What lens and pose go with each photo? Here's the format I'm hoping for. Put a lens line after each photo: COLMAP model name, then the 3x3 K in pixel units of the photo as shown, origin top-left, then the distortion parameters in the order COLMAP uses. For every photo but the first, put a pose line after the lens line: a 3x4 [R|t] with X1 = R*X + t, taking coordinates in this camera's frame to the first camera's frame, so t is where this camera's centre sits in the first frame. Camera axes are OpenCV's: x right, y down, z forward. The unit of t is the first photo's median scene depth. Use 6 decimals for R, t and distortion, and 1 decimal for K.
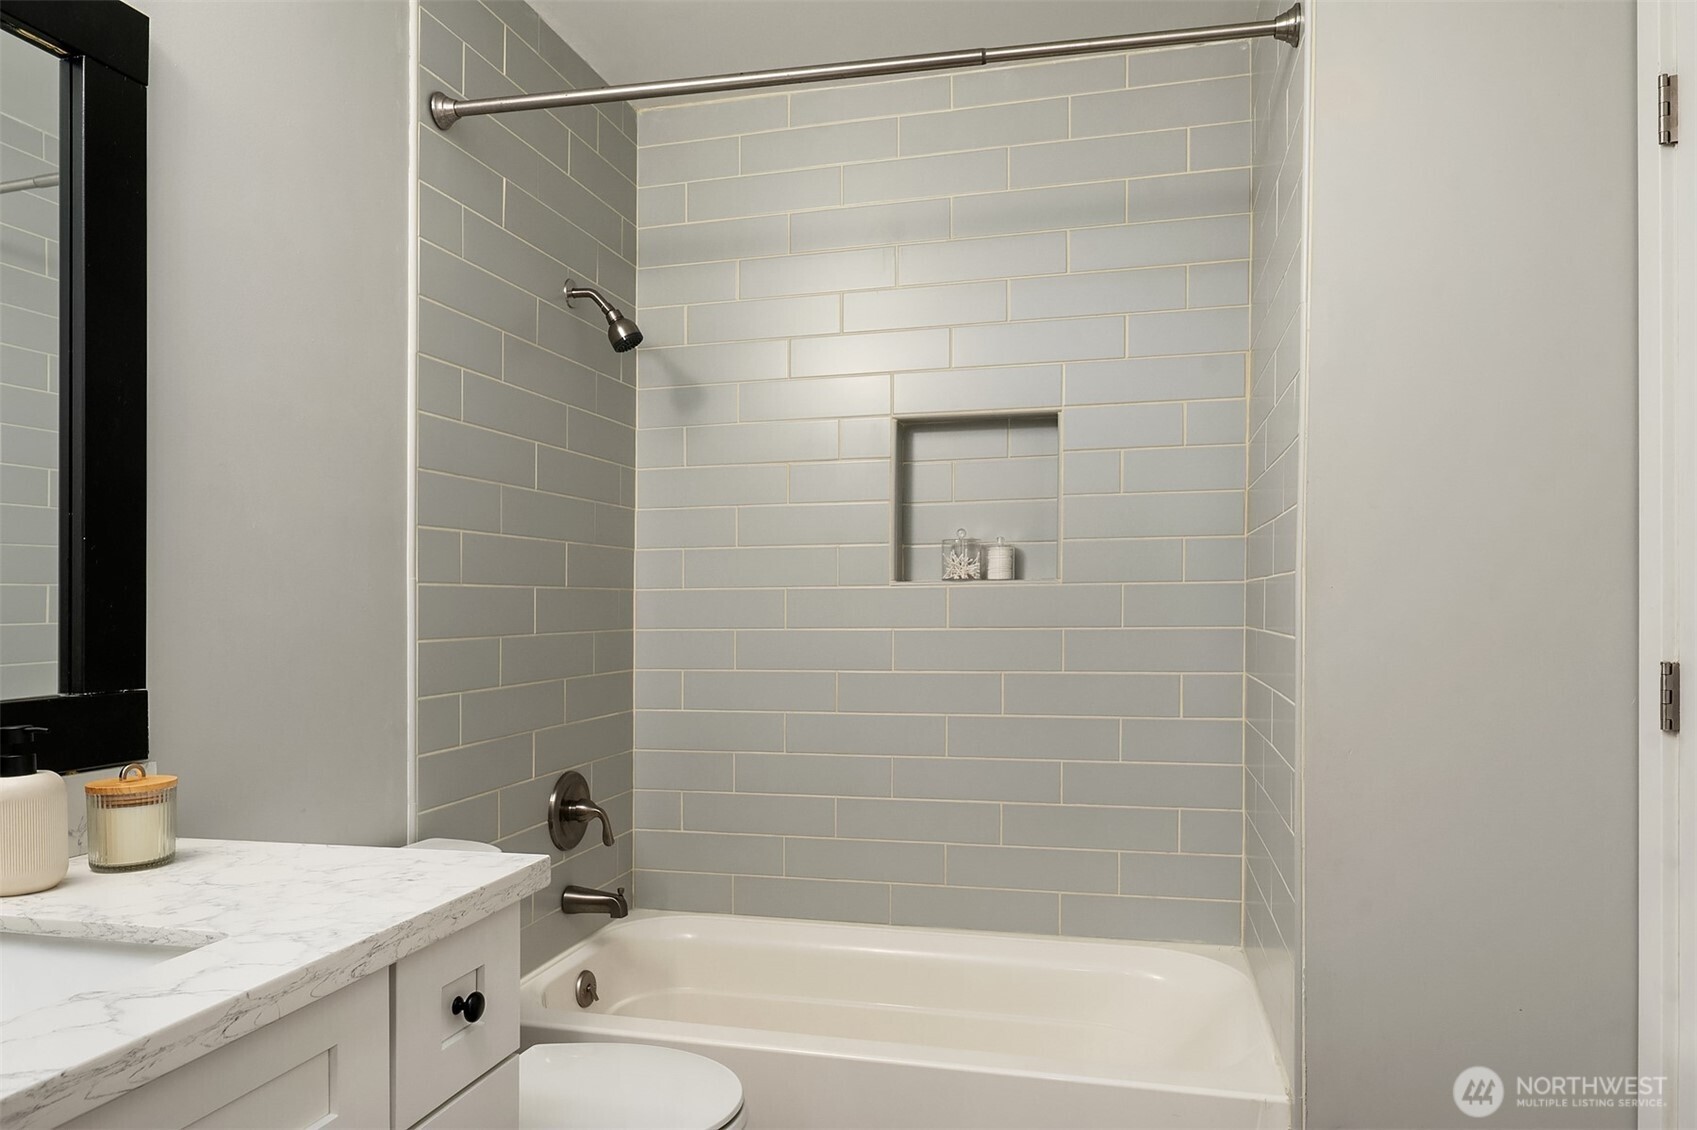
lens RADIAL K [[1125.4, 0, 852.4], [0, 1125.4, 618.9], [0, 0, 1]] dist [-0.006698, -0.000843]
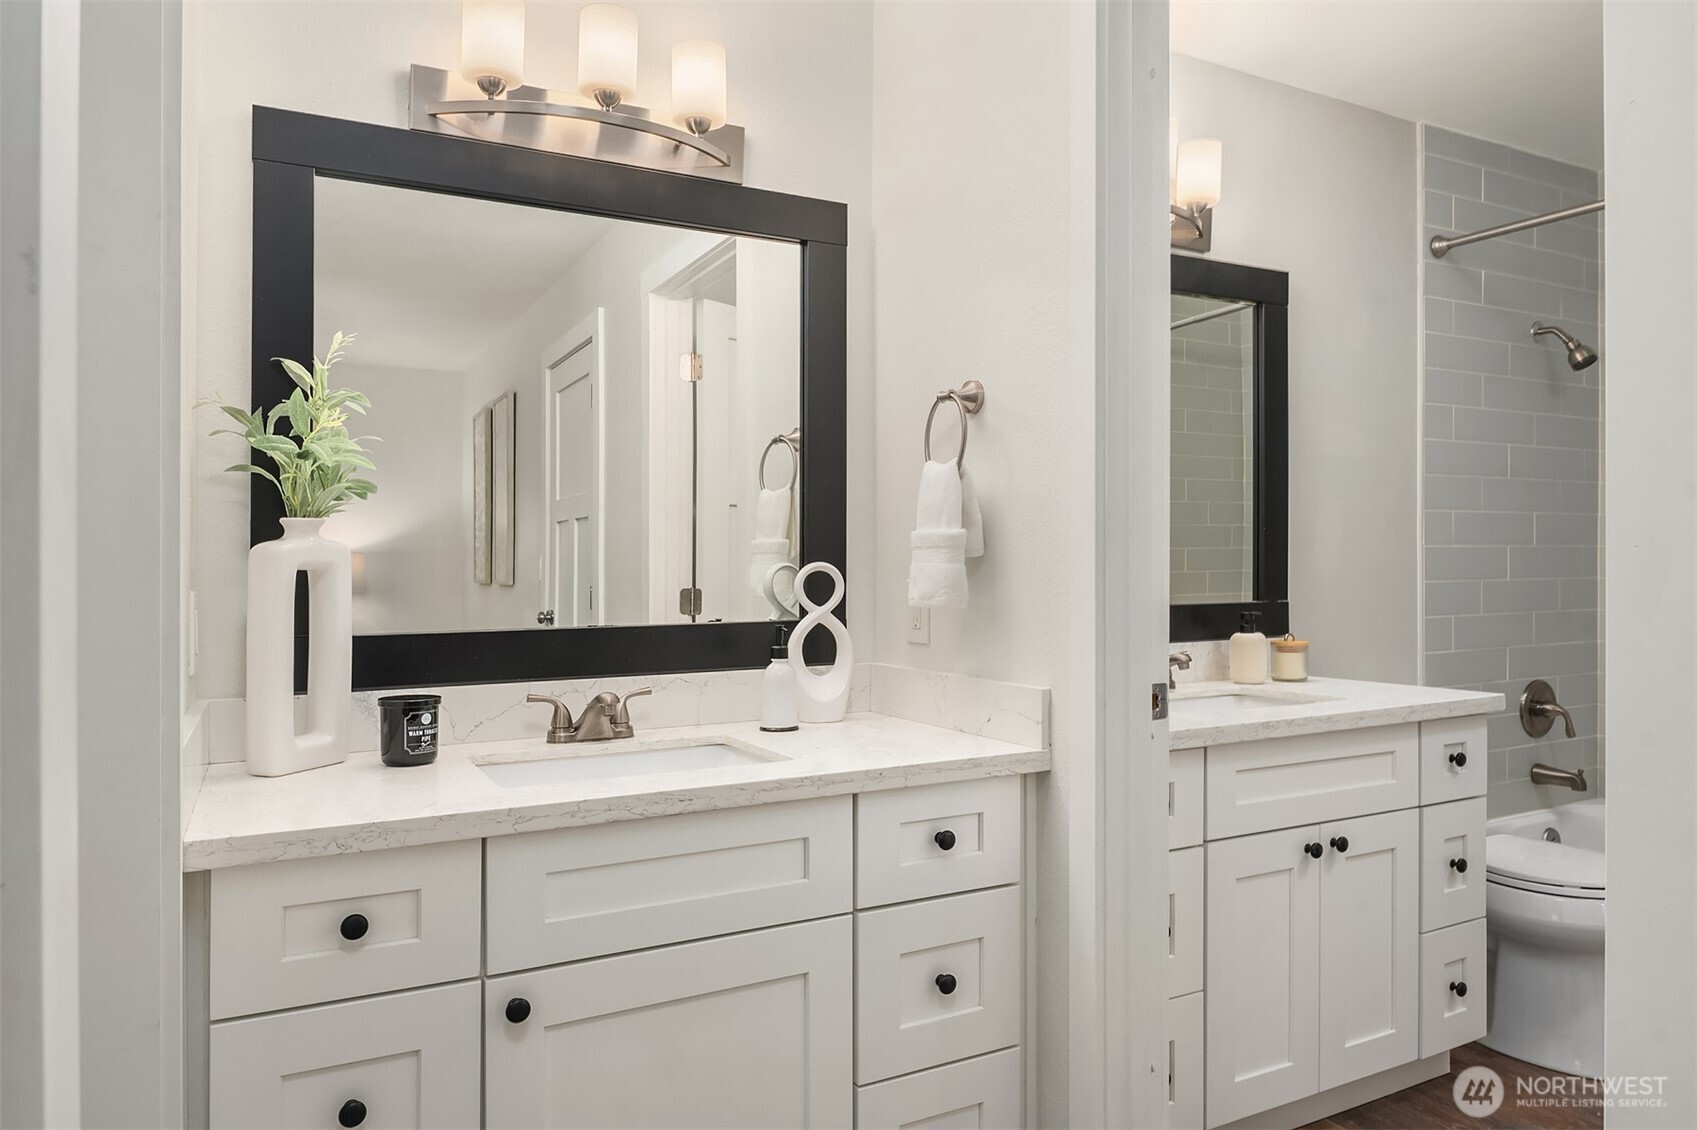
lens RADIAL K [[1125.9, 0, 848.5], [0, 1125.9, 565.0], [0, 0, 1]] dist [-0.008777, -0.002489]
pose [[0.676110, -0.004557, -0.736787, 0.235886], [-0.002787, 0.999958, -0.008742, 0.012677], [0.736795, 0.007964, 0.676069, -0.682023]]
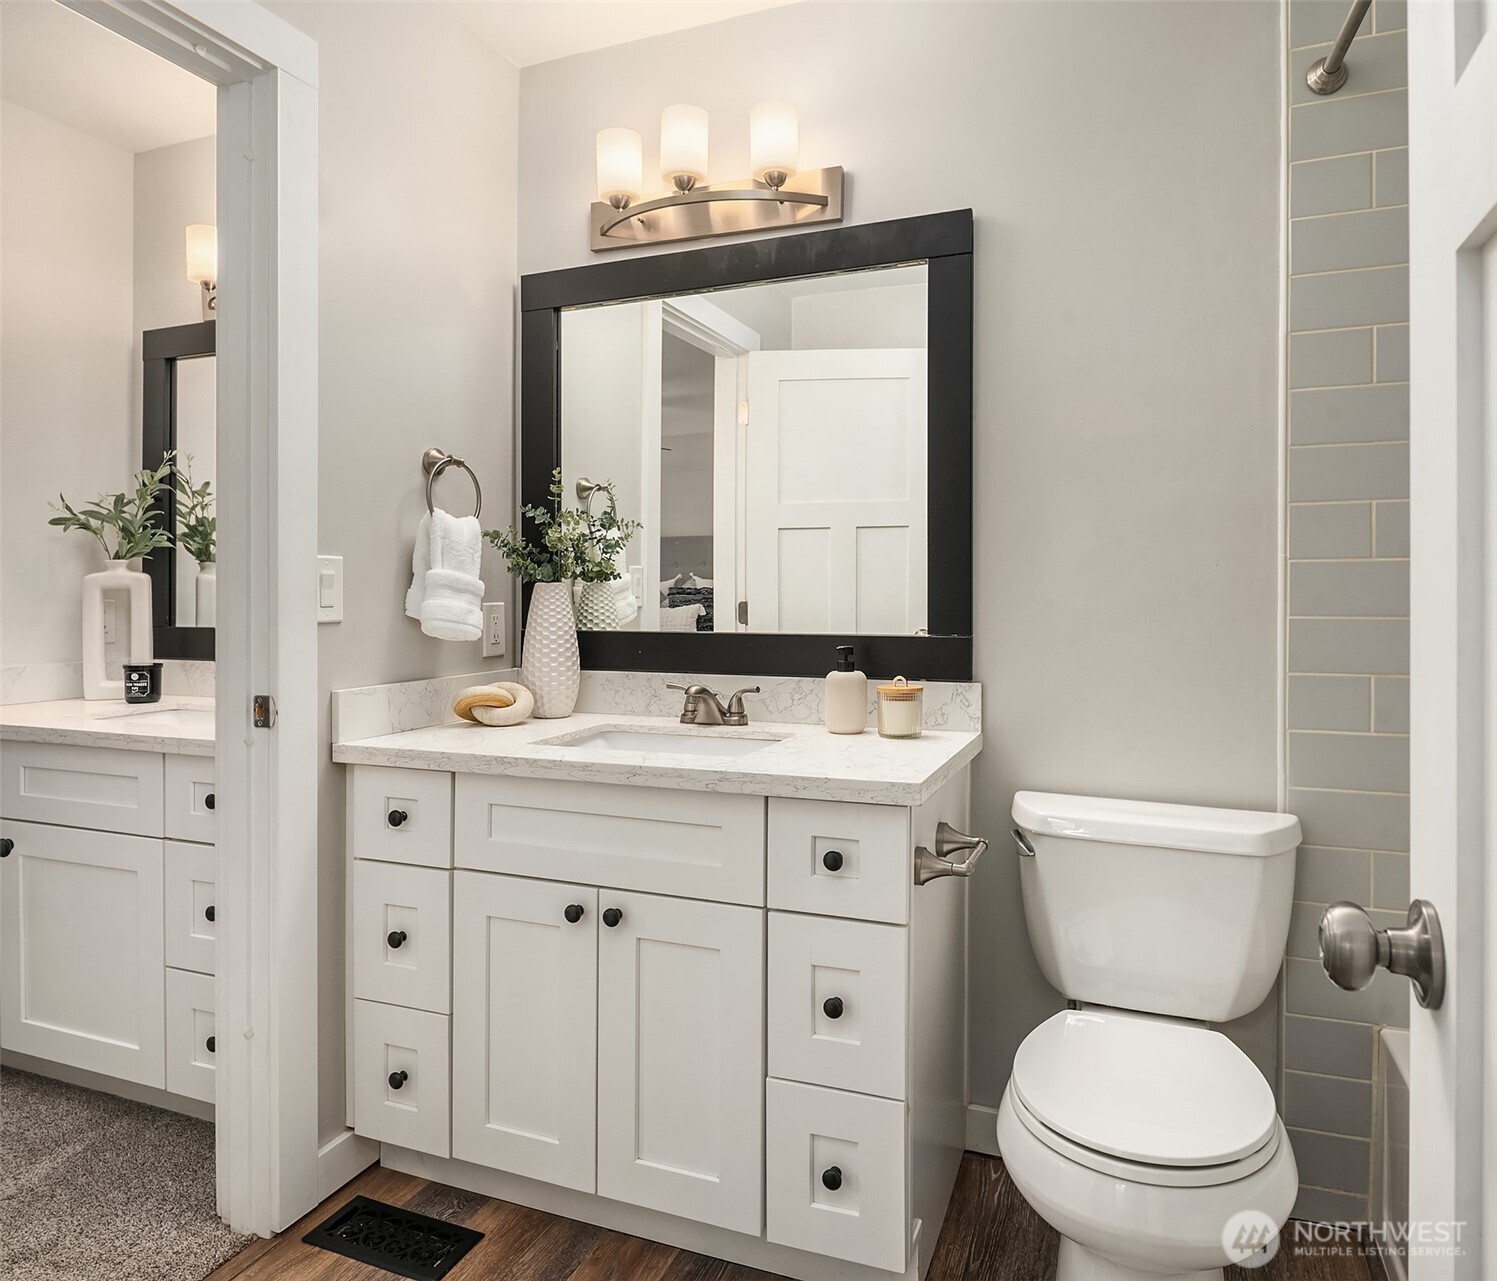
lens RADIAL K [[986.1, 0, 749.9], [0, 986.1, 587.6], [0, 0, 1]] dist [0.033507, -0.065053]
pose [[-0.127917, 0.009250, -0.991742, 0.552586], [-0.009854, 0.999895, 0.010597, -0.011332], [0.991736, 0.011128, -0.127812, 0.620875]]
